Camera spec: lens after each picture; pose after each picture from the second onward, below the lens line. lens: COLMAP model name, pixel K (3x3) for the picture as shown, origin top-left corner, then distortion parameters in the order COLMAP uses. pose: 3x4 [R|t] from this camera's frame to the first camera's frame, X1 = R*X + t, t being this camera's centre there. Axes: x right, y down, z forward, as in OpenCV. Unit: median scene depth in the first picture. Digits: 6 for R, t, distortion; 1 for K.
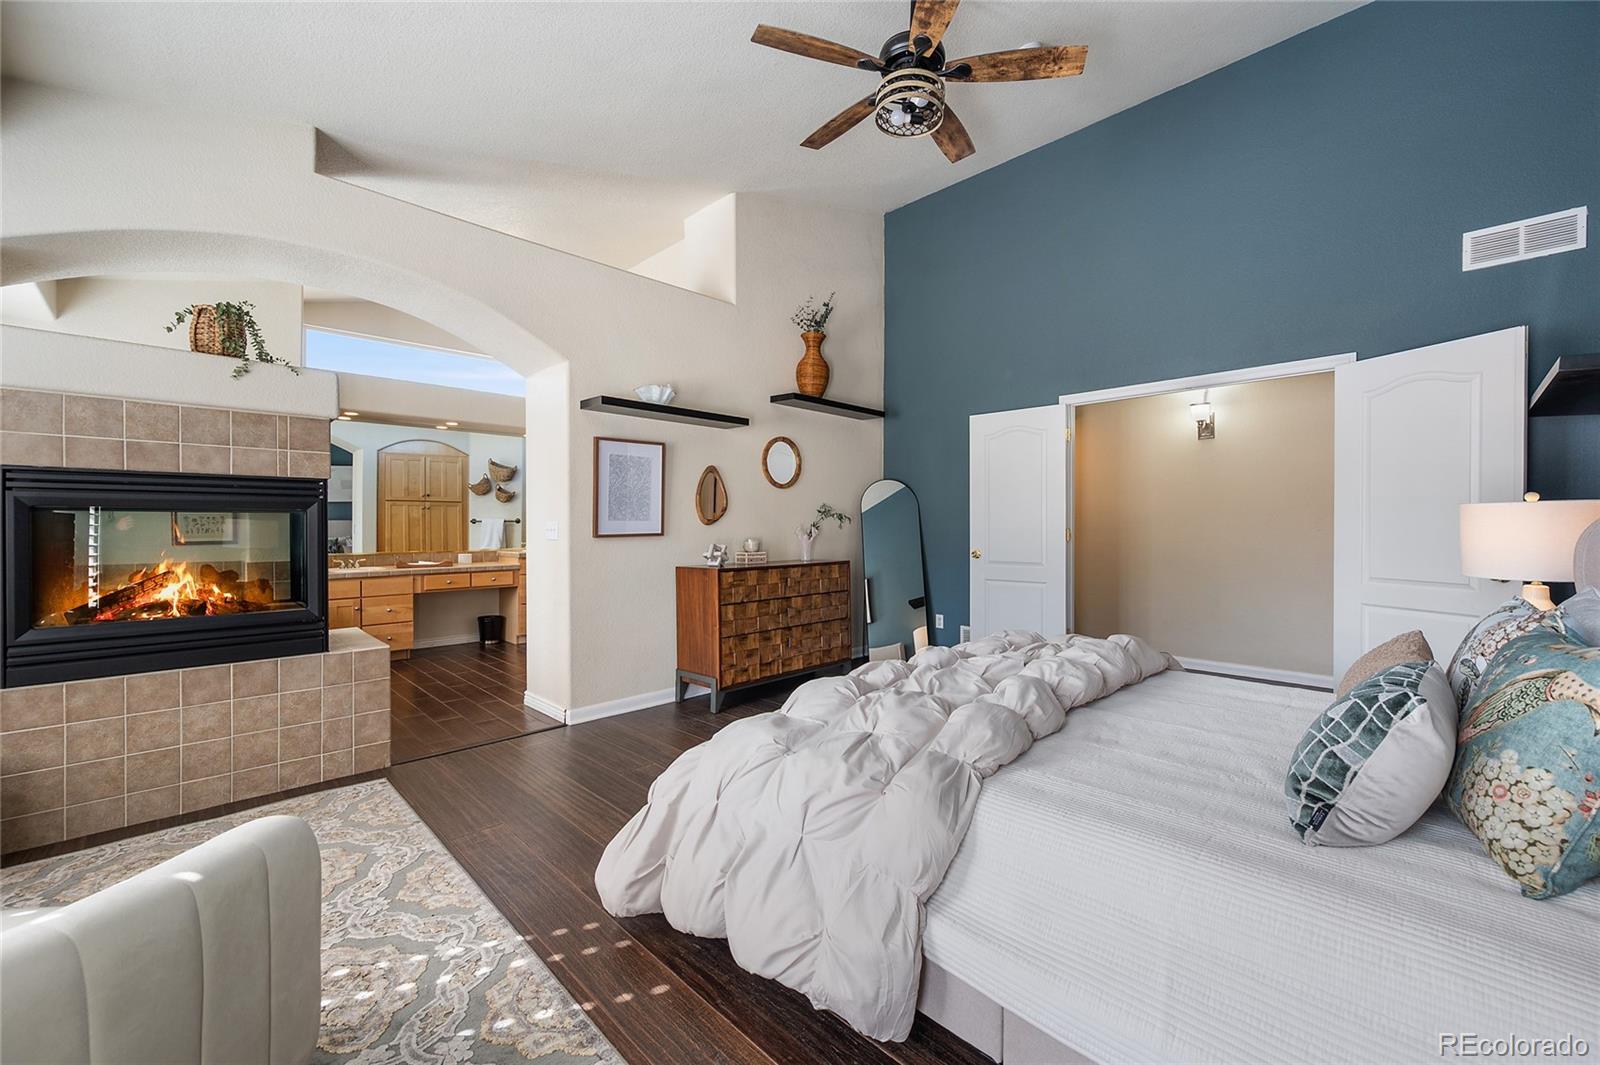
lens RADIAL K [[634.9, 0, 804.8], [0, 634.9, 525.4], [0, 0, 1]] dist [0.000275, -0.001265]
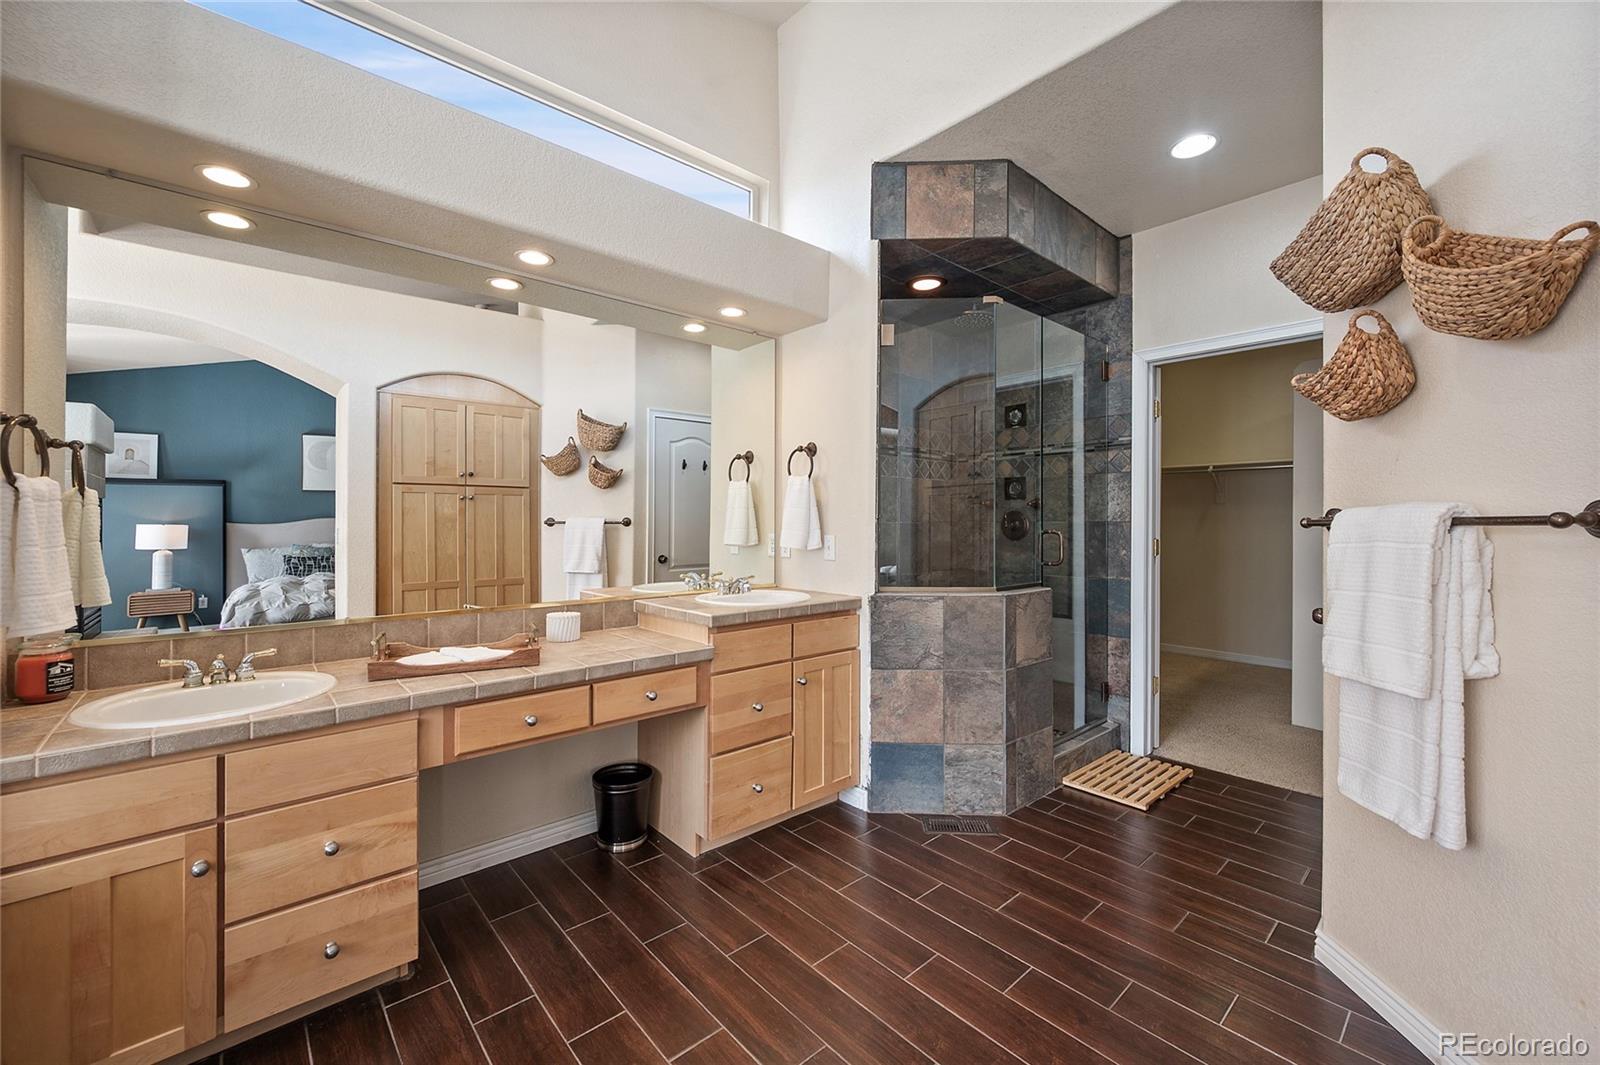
lens RADIAL K [[634.9, 0, 805.8], [0, 634.9, 522.8], [0, 0, 1]] dist [0.000275, -0.001265]
pose [[0.998634, 0.002202, -0.052197, -0.570117], [-0.002198, 0.999998, 0.000119, -0.014142], [0.052198, -0.000004, 0.998637, 0.967694]]
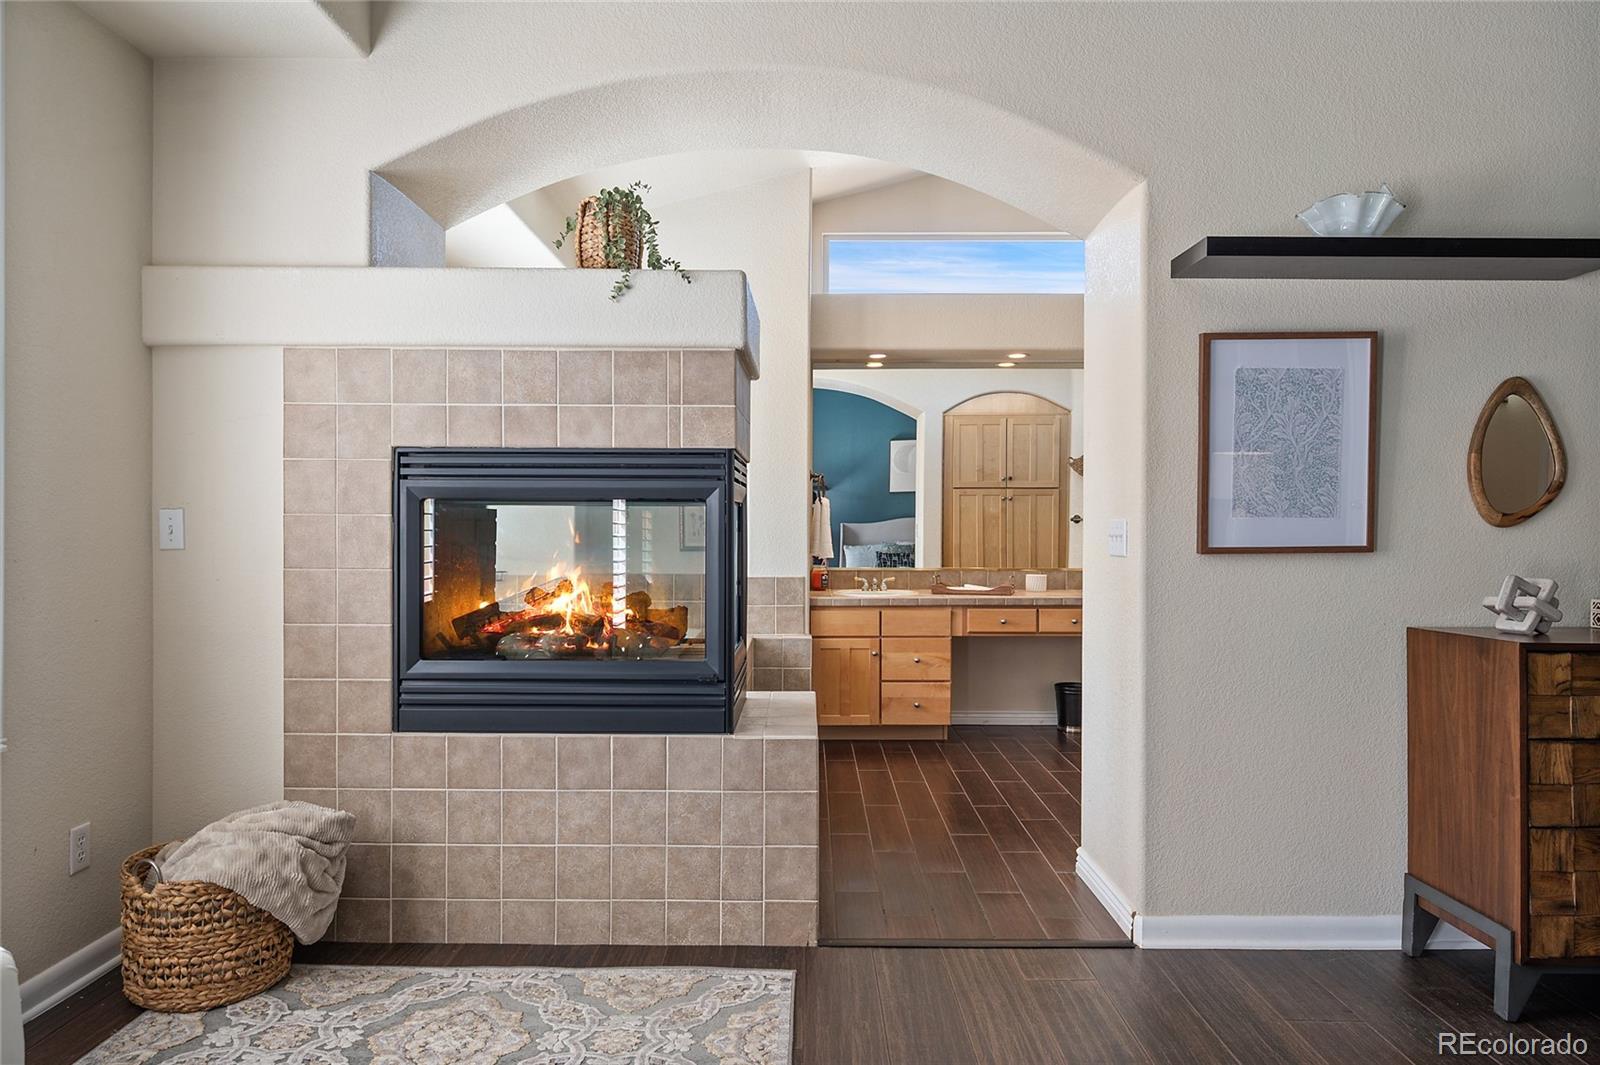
lens RADIAL K [[1042.9, 0, 805.4], [0, 1042.9, 532.8], [0, 0, 1]] dist [0.000570, -0.006908]
pose [[0.703282, 0.007936, -0.710867, 0.004152], [-0.003720, 0.999965, 0.007484, -0.000509], [0.710901, -0.002619, 0.703287, 0.254950]]
